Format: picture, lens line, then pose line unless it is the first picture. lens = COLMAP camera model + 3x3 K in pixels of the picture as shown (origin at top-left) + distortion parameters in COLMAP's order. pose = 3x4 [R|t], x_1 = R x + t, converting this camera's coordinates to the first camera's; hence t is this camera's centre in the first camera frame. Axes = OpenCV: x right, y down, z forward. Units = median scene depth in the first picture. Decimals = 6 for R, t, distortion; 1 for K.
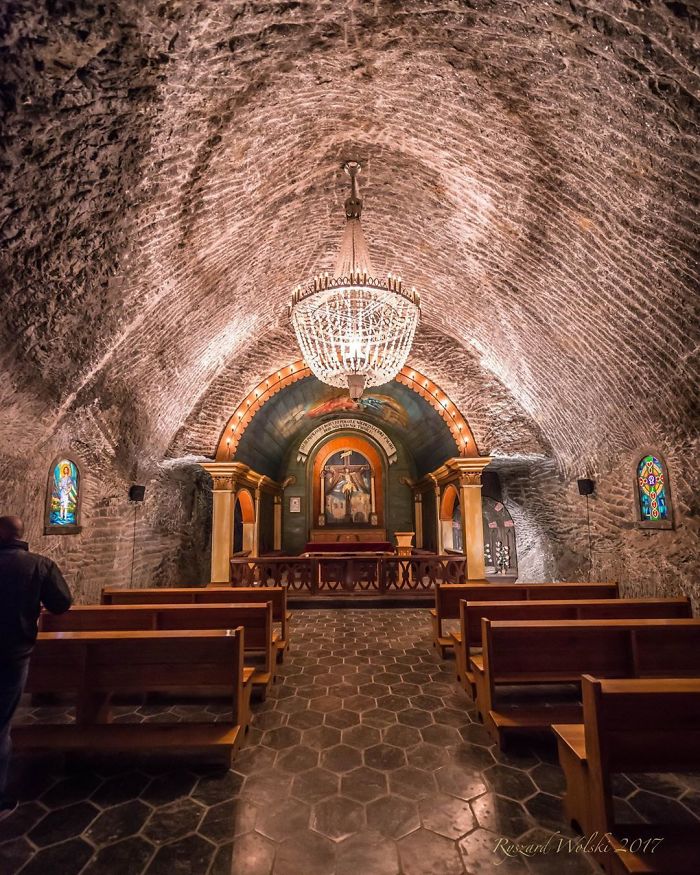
lens RADIAL K [[834.7, 0, 391.2], [0, 834.7, 437.3], [0, 0, 1]] dist [0.001534, -0.000341]
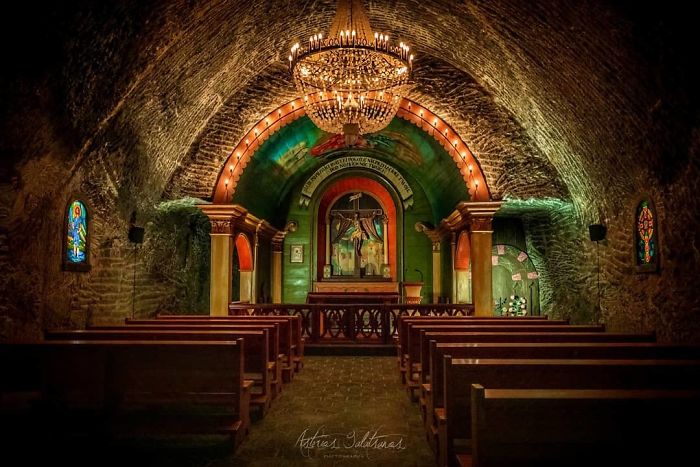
lens RADIAL K [[1226.8, 0, 350.0], [0, 1226.8, 233.5], [0, 0, 1]] dist [-0.146675, -0.012348]
pose [[0.997157, 0.008988, -0.074818, 0.050658], [-0.005270, 0.998749, 0.049732, -0.007482], [0.075171, -0.049197, 0.995956, -0.385696]]
